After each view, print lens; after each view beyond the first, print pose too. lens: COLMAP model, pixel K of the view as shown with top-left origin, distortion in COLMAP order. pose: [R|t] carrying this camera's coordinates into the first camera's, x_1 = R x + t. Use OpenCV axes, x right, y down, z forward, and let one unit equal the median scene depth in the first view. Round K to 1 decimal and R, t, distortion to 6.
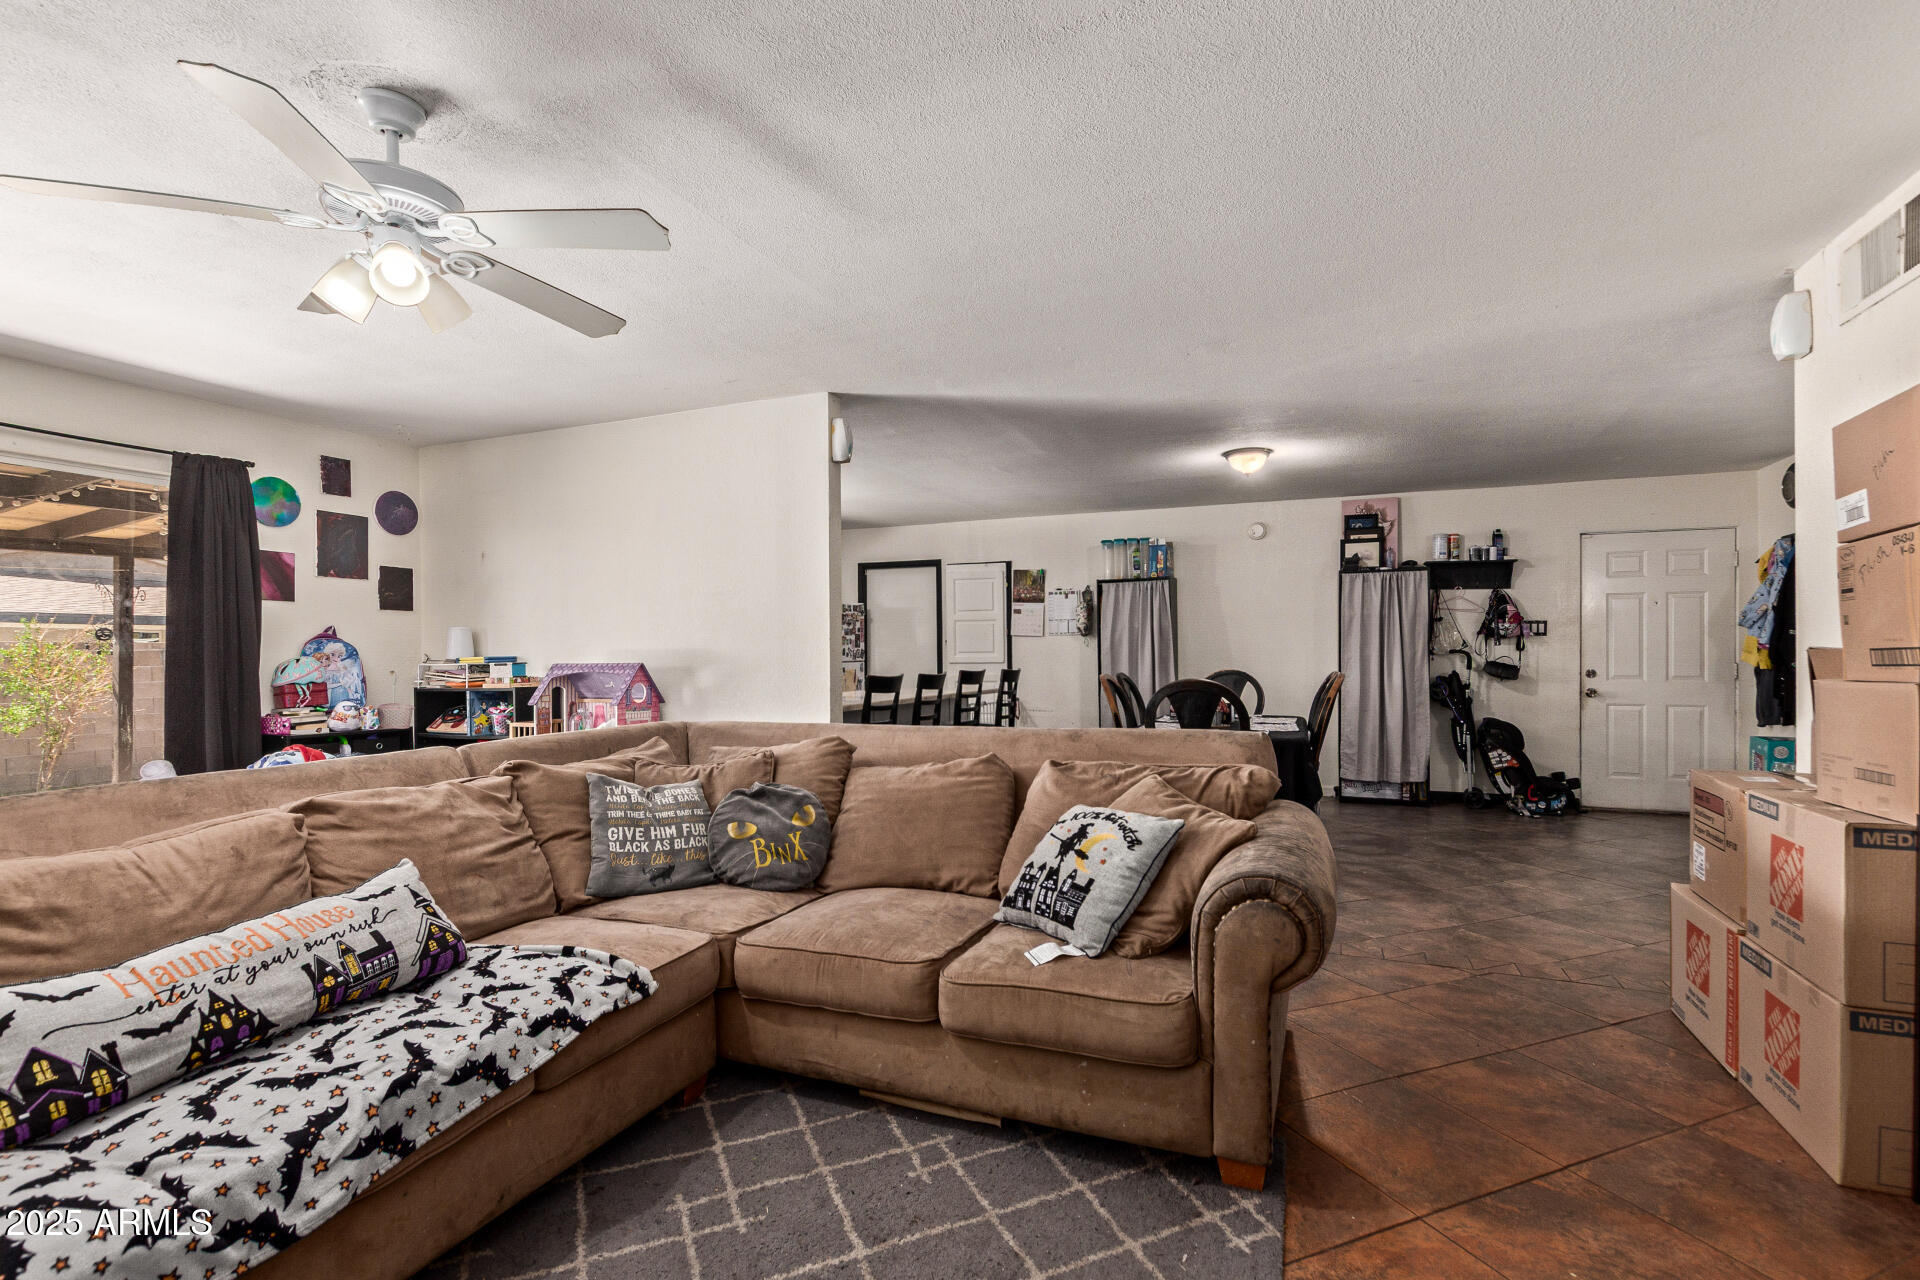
lens RADIAL K [[876.1, 0, 962.7], [0, 876.1, 650.7], [0, 0, 1]] dist [0.021656, -0.009511]
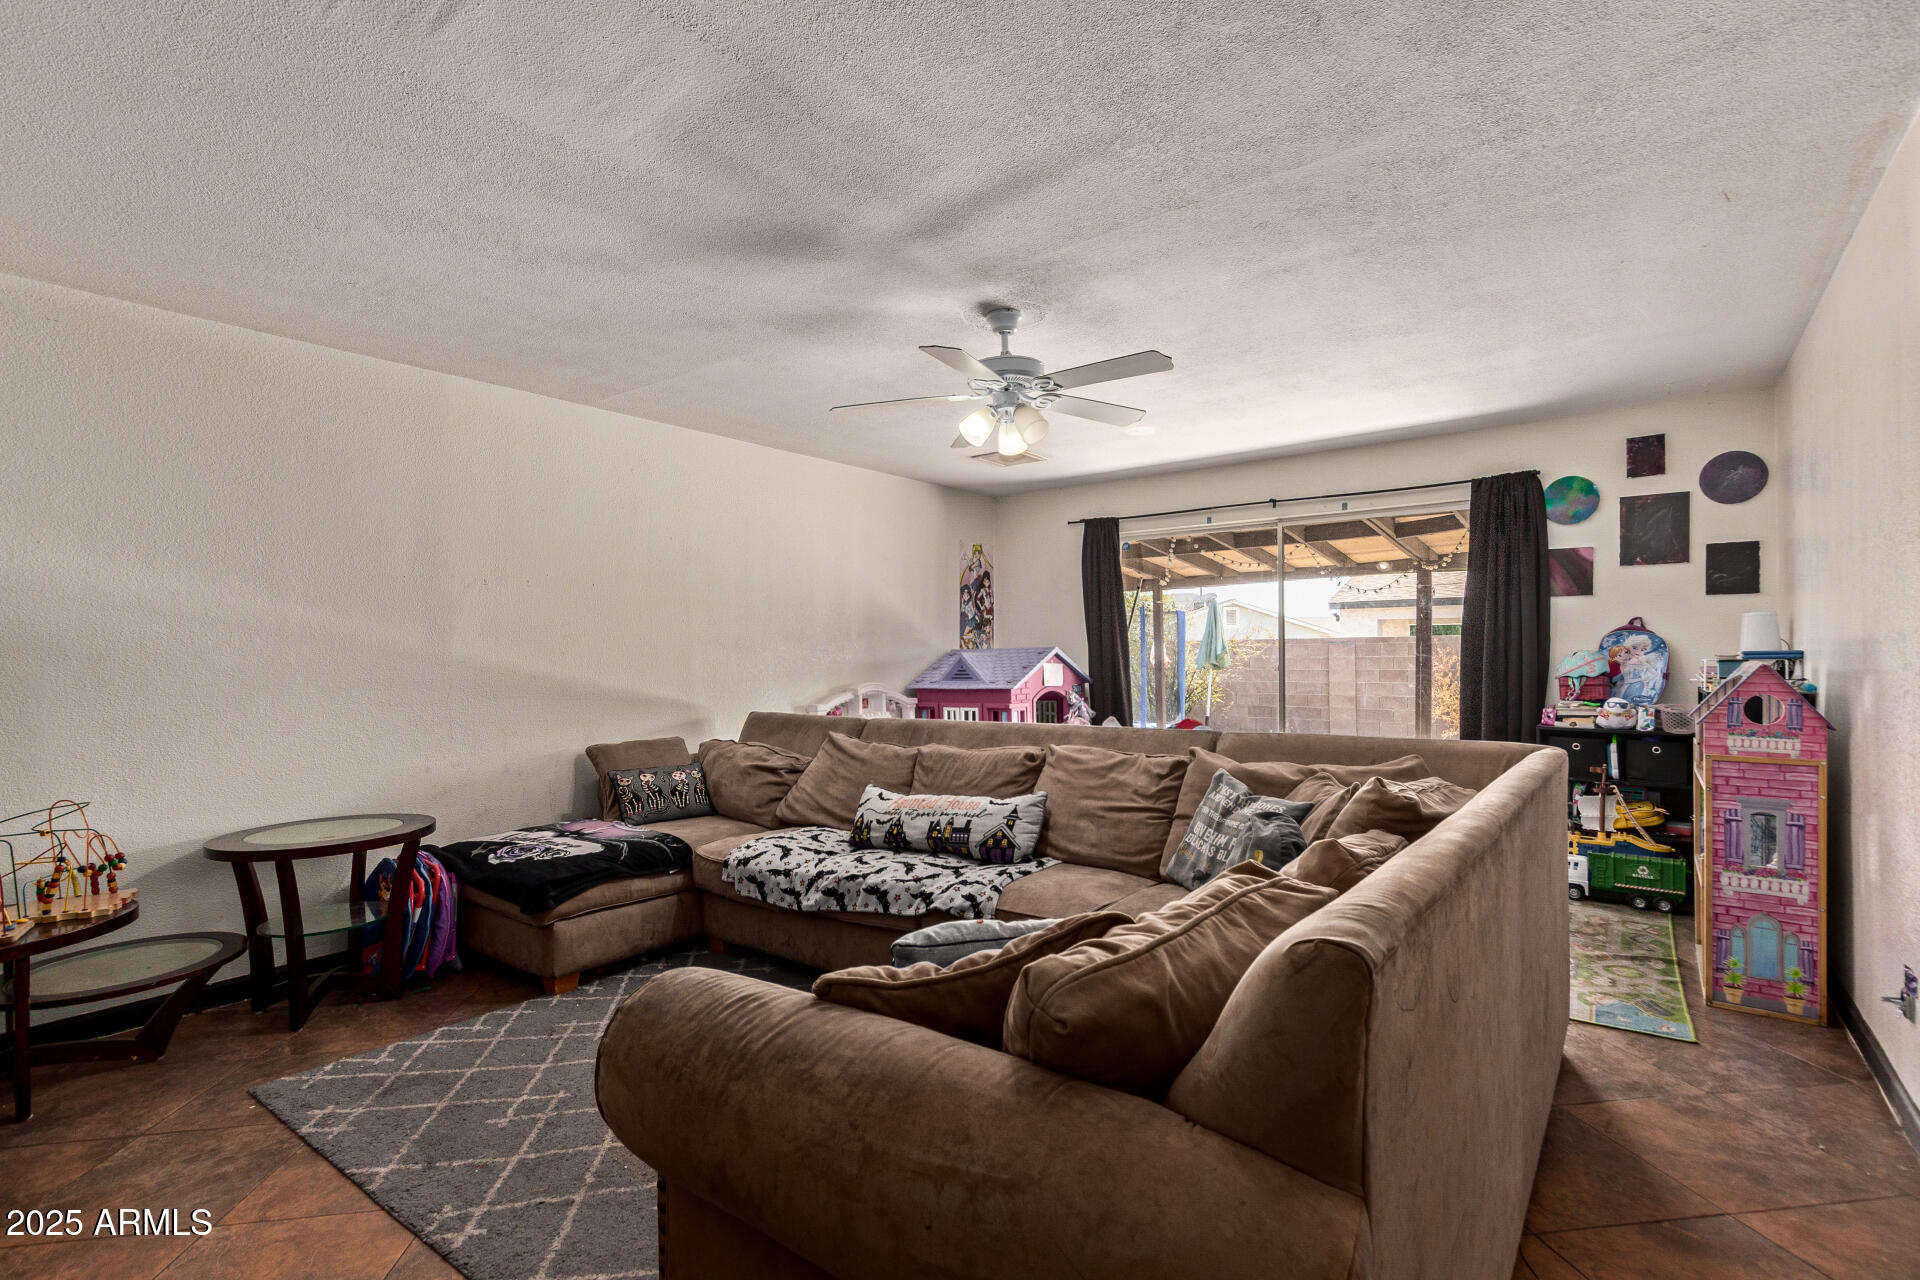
lens RADIAL K [[876.1, 0, 962.7], [0, 876.1, 650.7], [0, 0, 1]] dist [0.021656, -0.009511]
pose [[-0.234504, 0.008823, -0.972075, 0.403625], [0.014588, 0.999878, 0.005556, -0.008641], [0.972006, -0.012877, -0.234604, 0.565557]]
